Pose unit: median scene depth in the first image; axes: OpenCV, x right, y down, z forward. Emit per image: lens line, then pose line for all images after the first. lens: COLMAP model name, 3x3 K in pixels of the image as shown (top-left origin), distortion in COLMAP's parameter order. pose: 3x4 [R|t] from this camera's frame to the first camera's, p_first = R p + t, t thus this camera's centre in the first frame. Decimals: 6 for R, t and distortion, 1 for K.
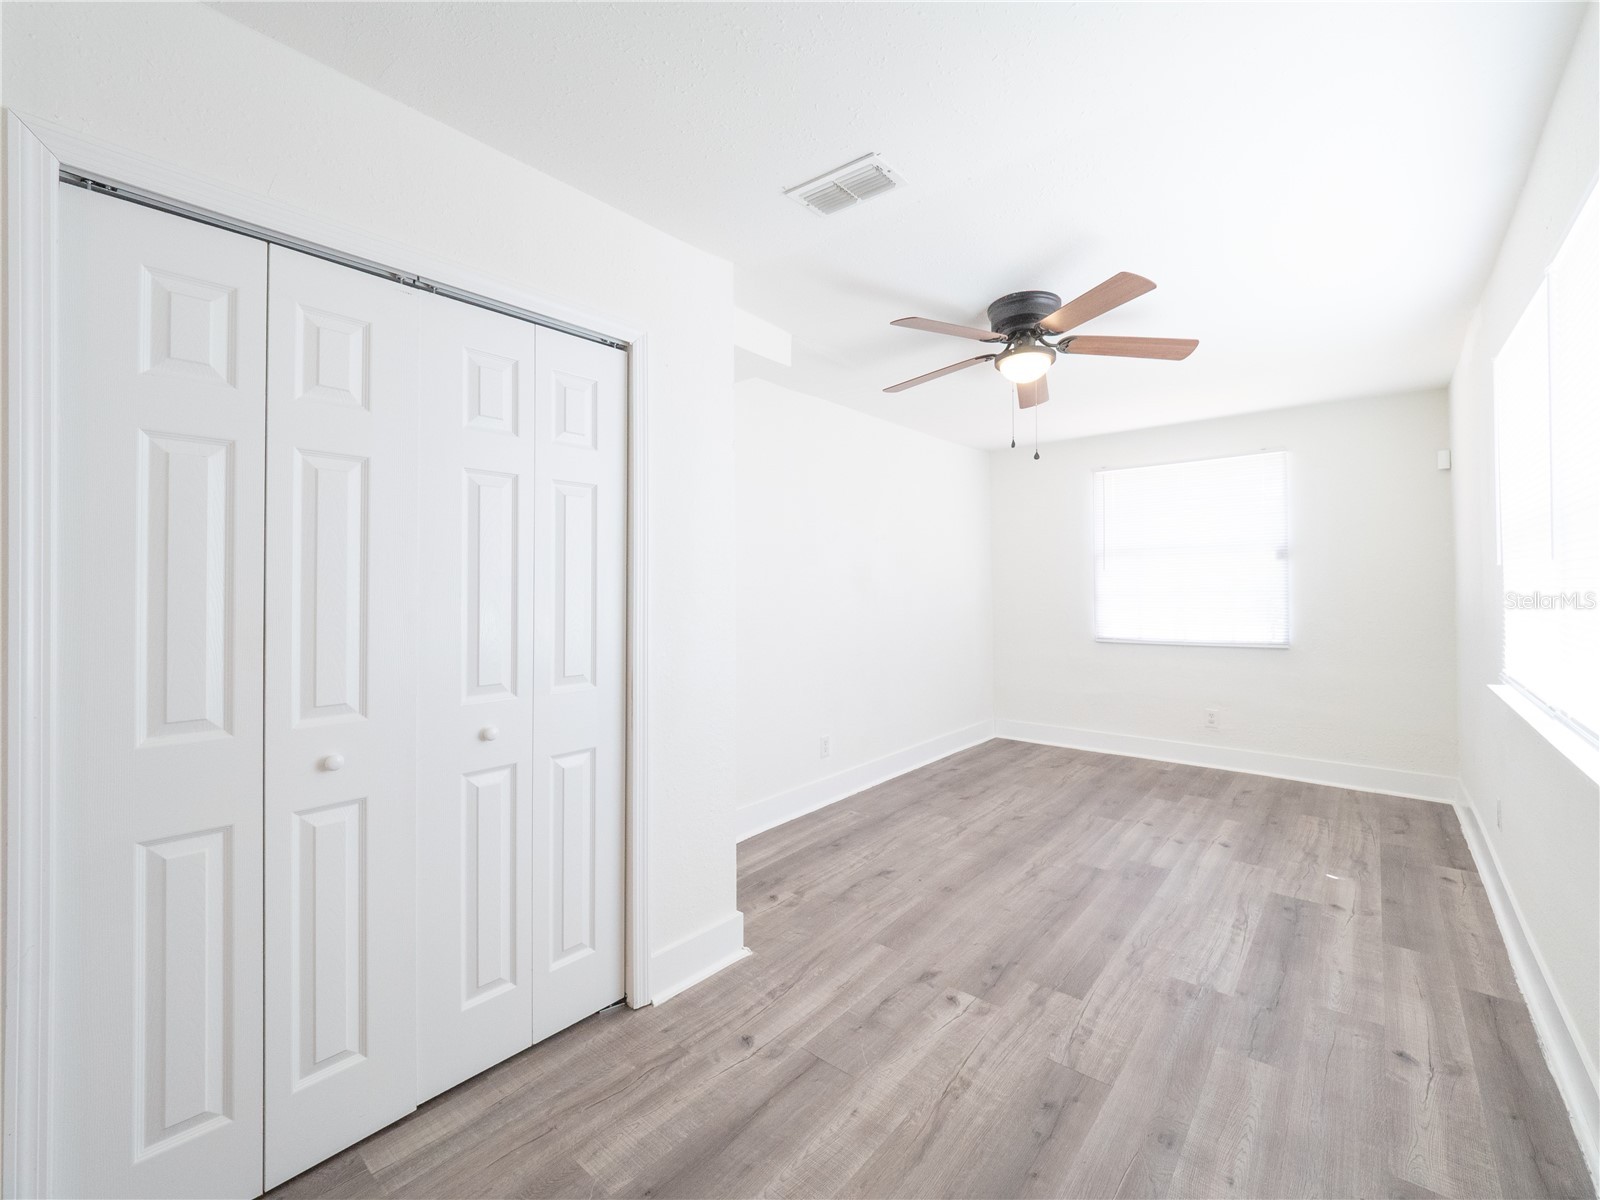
lens RADIAL K [[665.1, 0, 793.3], [0, 665.1, 587.2], [0, 0, 1]] dist [-0.042528, 0.013195]
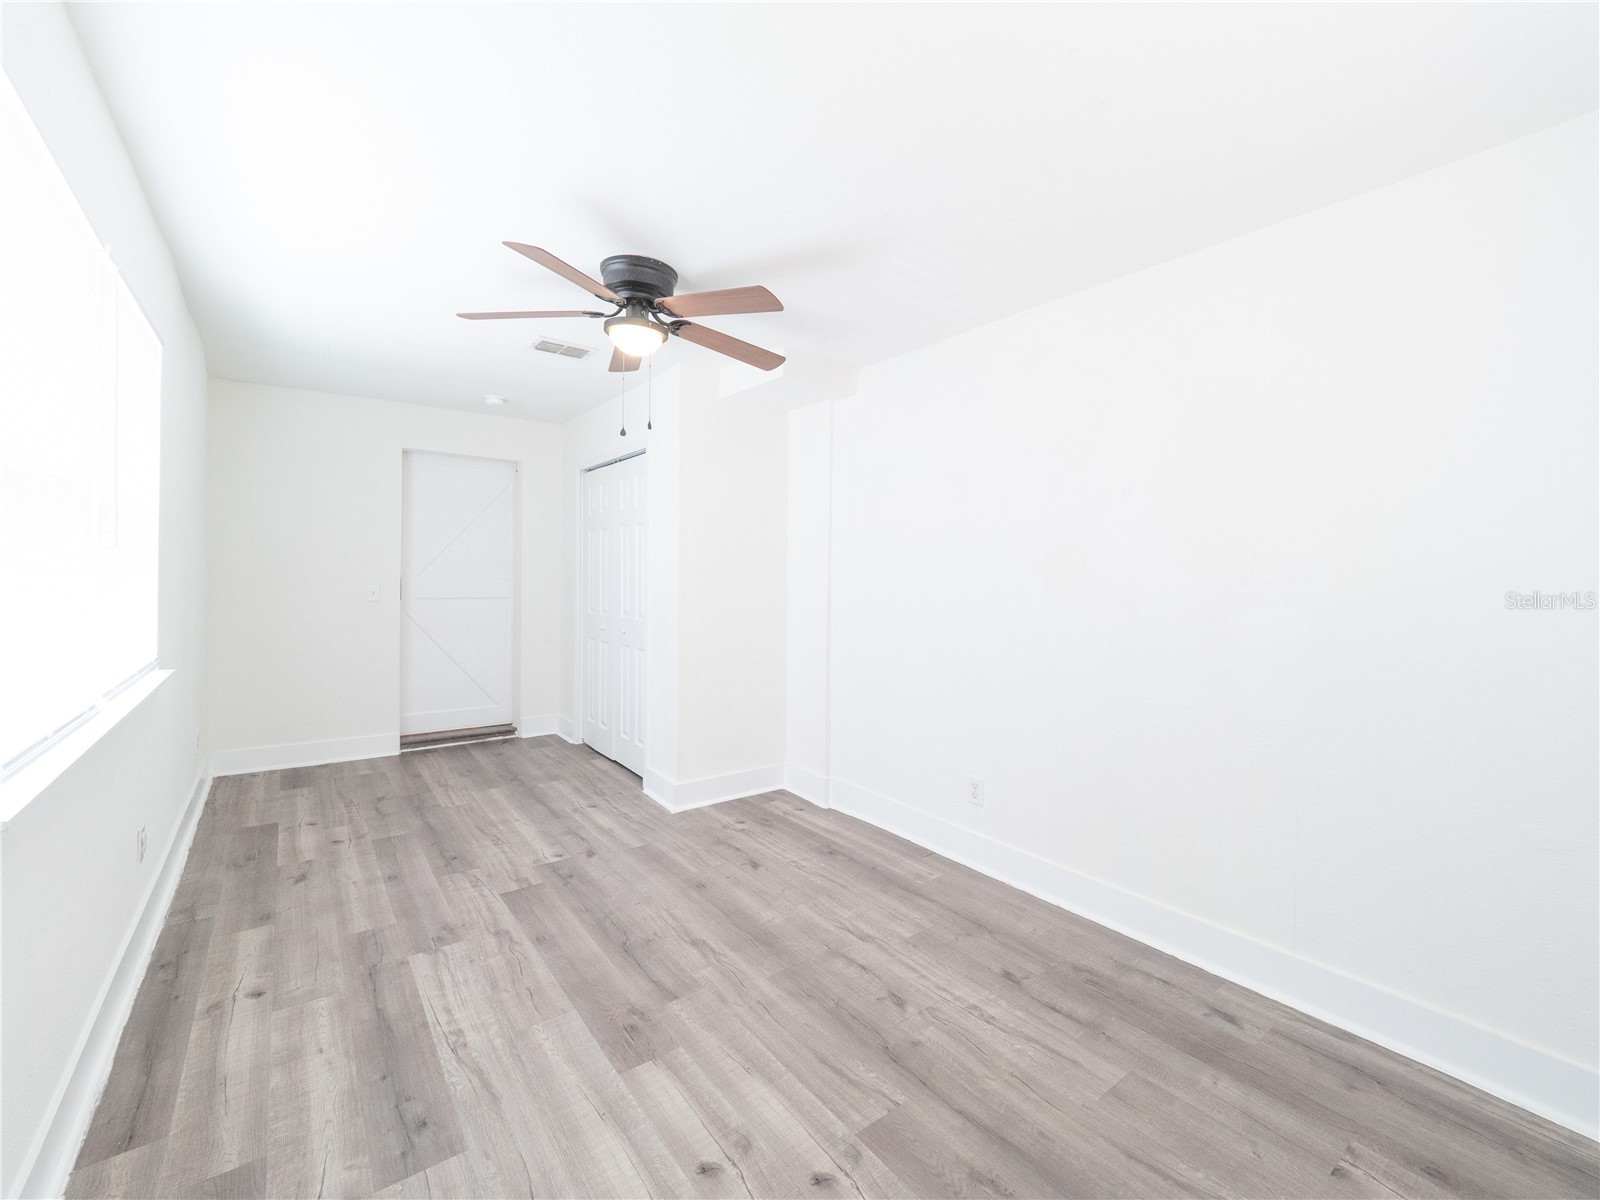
lens RADIAL K [[665.1, 0, 793.3], [0, 665.1, 587.2], [0, 0, 1]] dist [-0.042528, 0.013195]
pose [[-0.181063, 0.034030, -0.982883, 1.442646], [-0.029307, 0.998771, 0.039979, -0.029446], [0.983035, 0.036044, -0.179844, 1.623588]]
